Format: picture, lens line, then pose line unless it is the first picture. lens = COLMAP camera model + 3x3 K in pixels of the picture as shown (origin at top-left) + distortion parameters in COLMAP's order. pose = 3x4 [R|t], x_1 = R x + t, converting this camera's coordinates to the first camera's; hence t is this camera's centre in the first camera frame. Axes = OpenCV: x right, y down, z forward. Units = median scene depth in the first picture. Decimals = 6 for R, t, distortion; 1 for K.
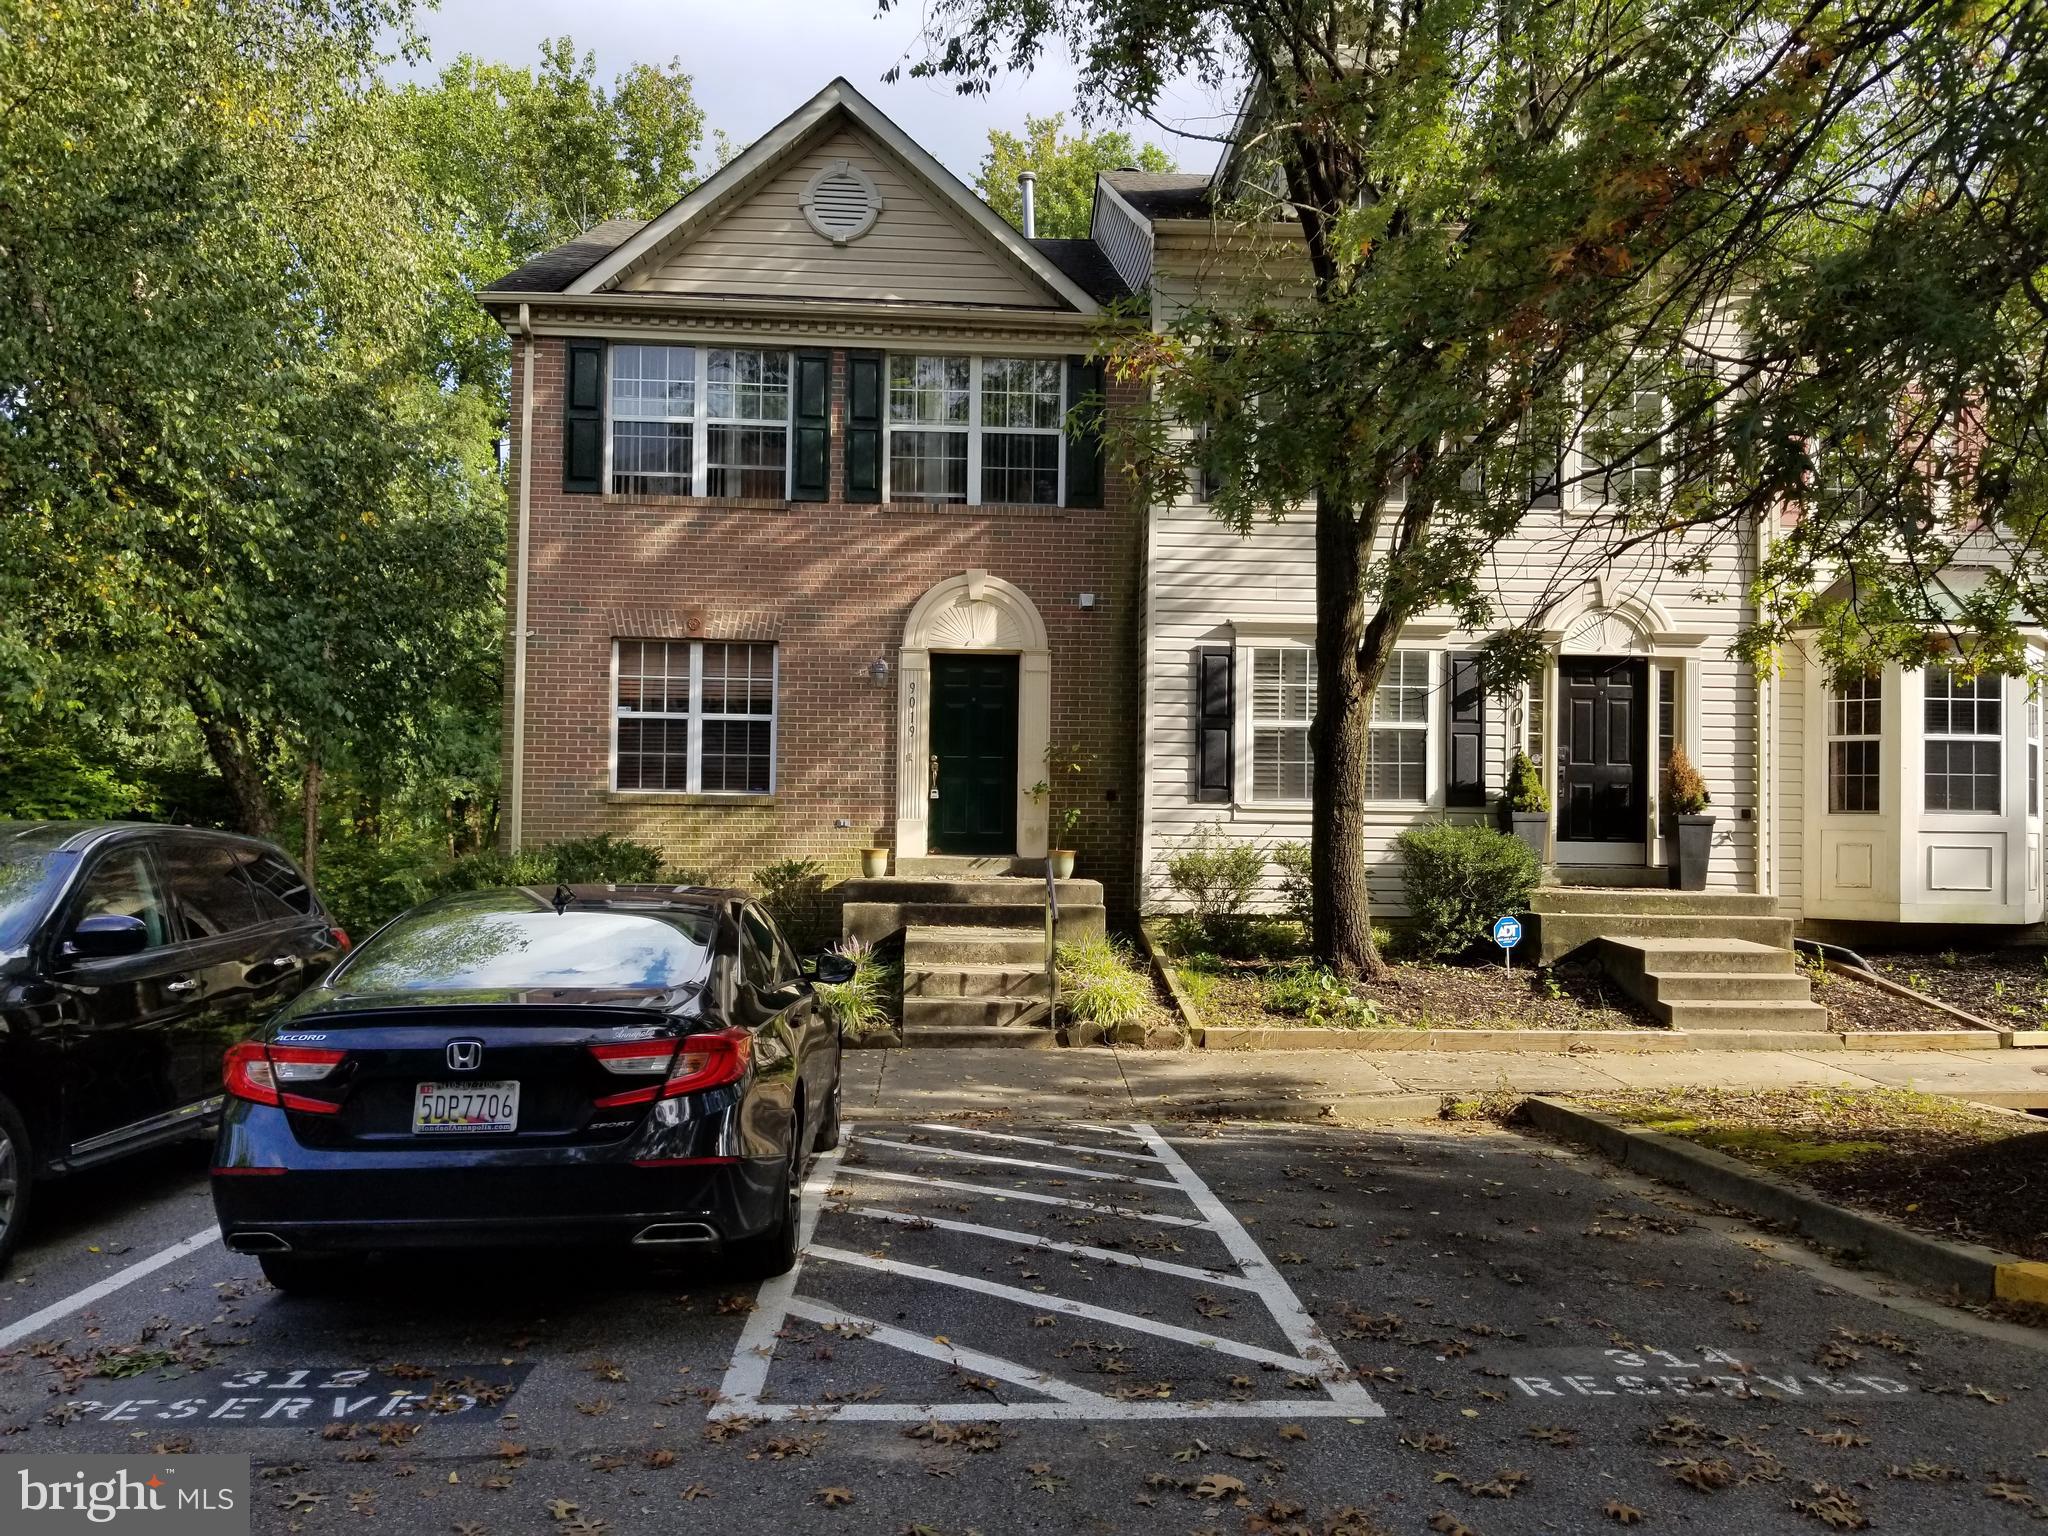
lens RADIAL K [[1549.9, 0, 1023.6], [0, 1549.9, 769.2], [0, 0, 1]] dist [0.009540, -0.020643]
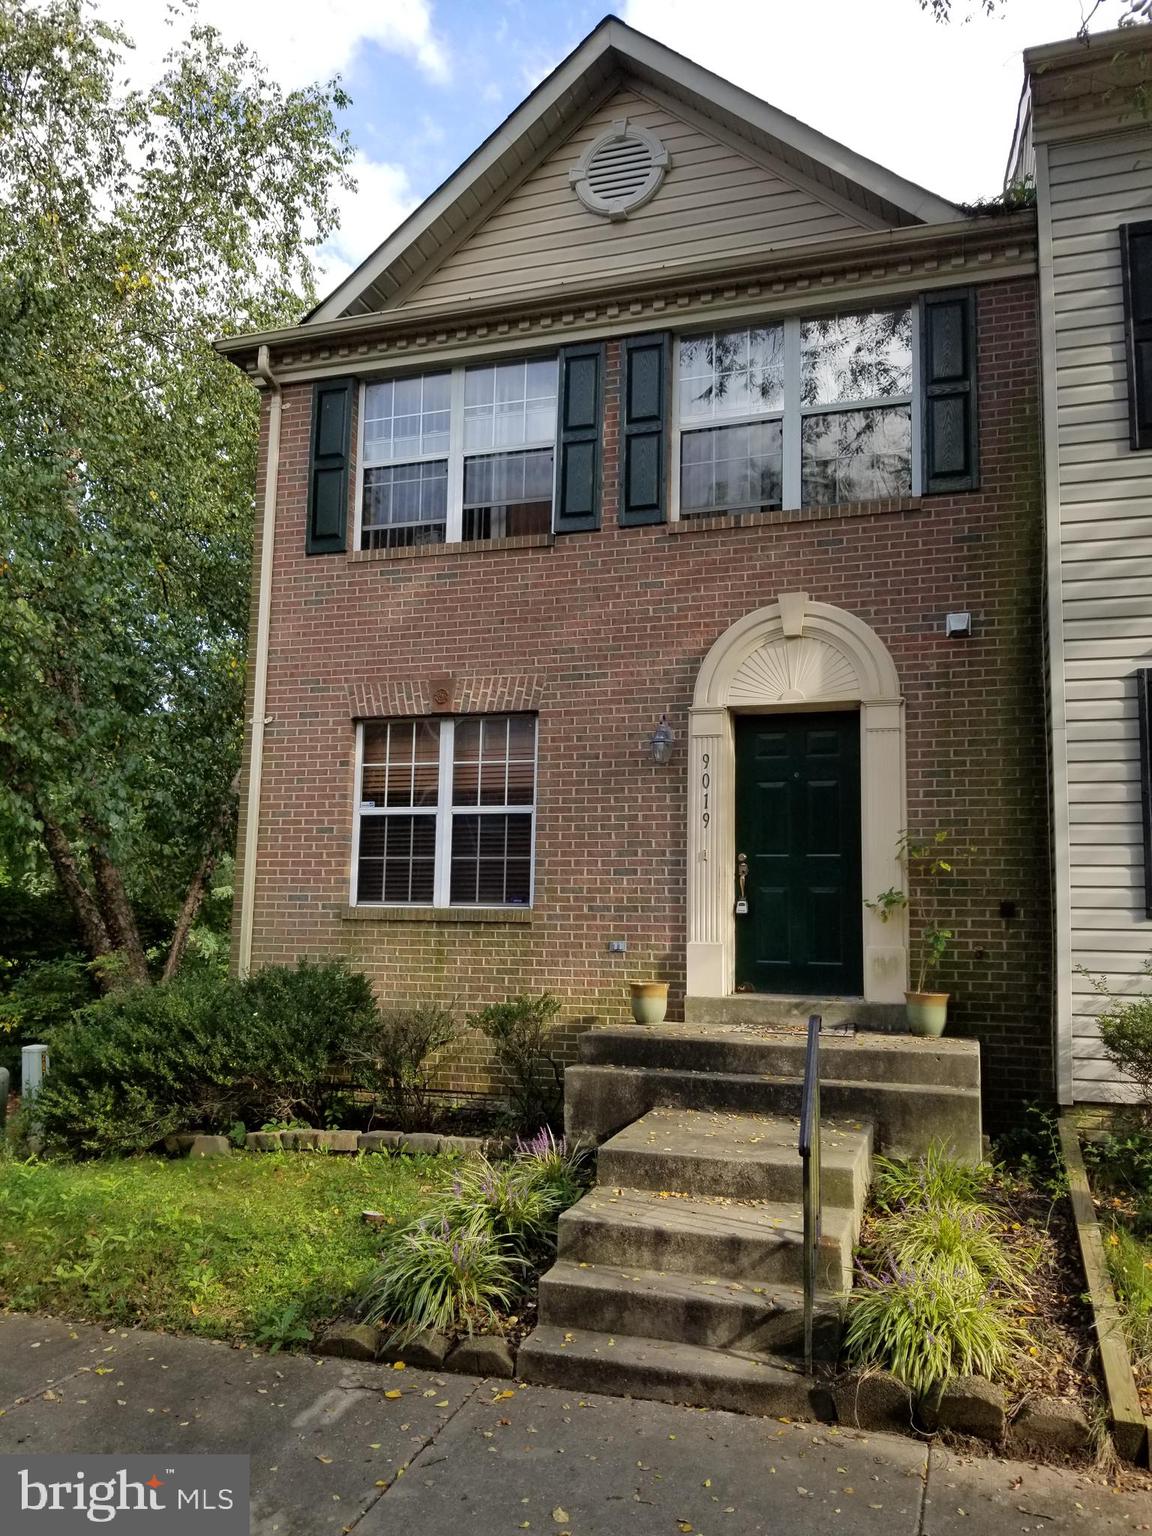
lens RADIAL K [[1162.4, 0, 561.7], [0, 1162.4, 790.2], [0, 0, 1]] dist [0.009540, -0.020643]
pose [[0.921514, -0.041573, -0.386113, 0.076059], [0.005656, 0.995585, -0.093697, 0.011903], [0.388303, 0.084160, 0.917681, 0.472779]]
